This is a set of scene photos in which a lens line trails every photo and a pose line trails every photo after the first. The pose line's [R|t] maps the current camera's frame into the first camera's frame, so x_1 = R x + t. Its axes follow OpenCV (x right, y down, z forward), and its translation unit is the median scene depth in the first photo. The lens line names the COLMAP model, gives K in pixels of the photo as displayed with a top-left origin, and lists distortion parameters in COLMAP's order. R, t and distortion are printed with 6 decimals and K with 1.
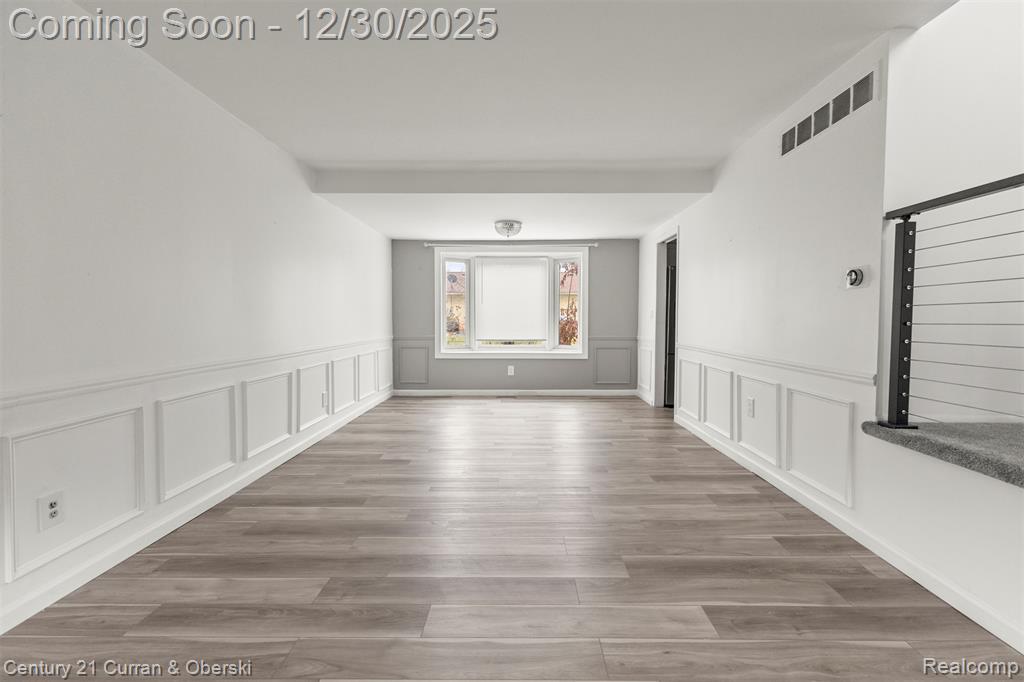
lens RADIAL K [[446.1, 0, 510.2], [0, 446.1, 337.4], [0, 0, 1]] dist [0.002353, 0.000104]
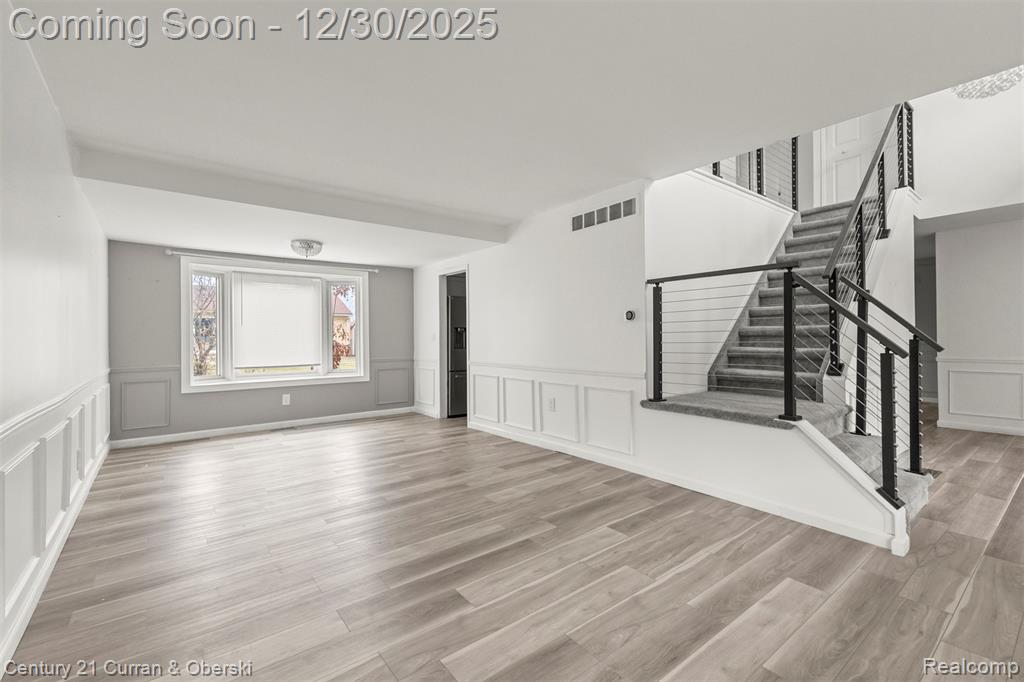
lens RADIAL K [[450.2, 0, 515.4], [0, 450.2, 337.5], [0, 0, 1]] dist [0.002895, 0.000222]
pose [[0.777354, -0.007648, 0.629016, -0.475395], [0.037489, 0.998712, -0.034187, -0.007816], [-0.627945, 0.050156, 0.776640, -0.029570]]
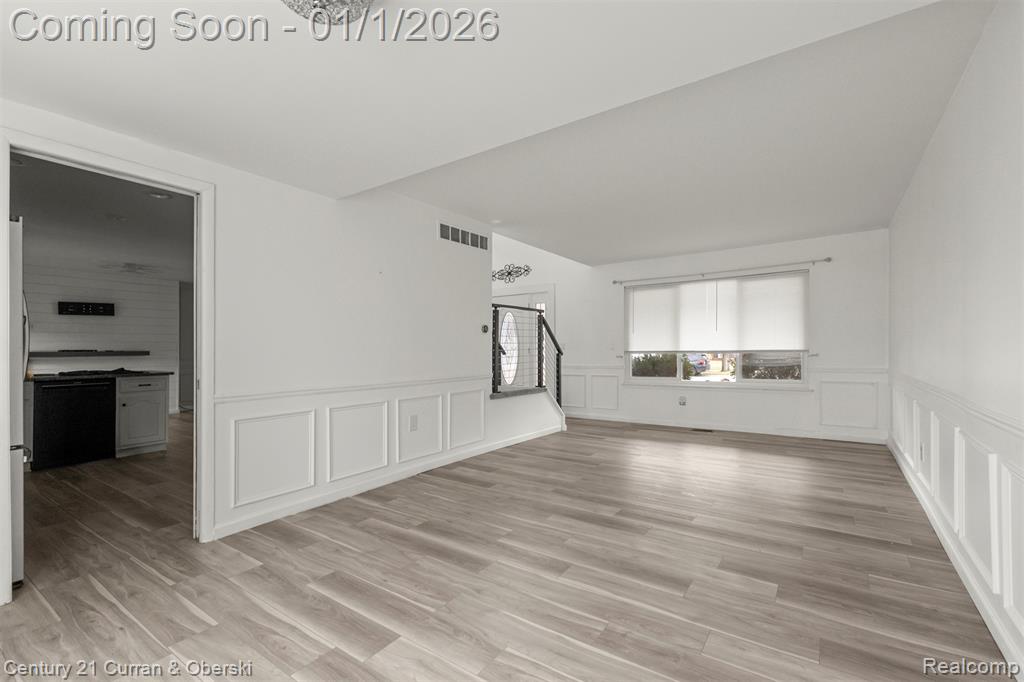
lens RADIAL K [[450.4, 0, 523.4], [0, 450.4, 352.4], [0, 0, 1]] dist [-0.000214, -0.000153]
pose [[-0.836513, 0.002325, 0.547942, -0.416092], [0.030586, 0.998630, 0.042457, -0.081602], [-0.547092, 0.052276, -0.835438, 2.041500]]
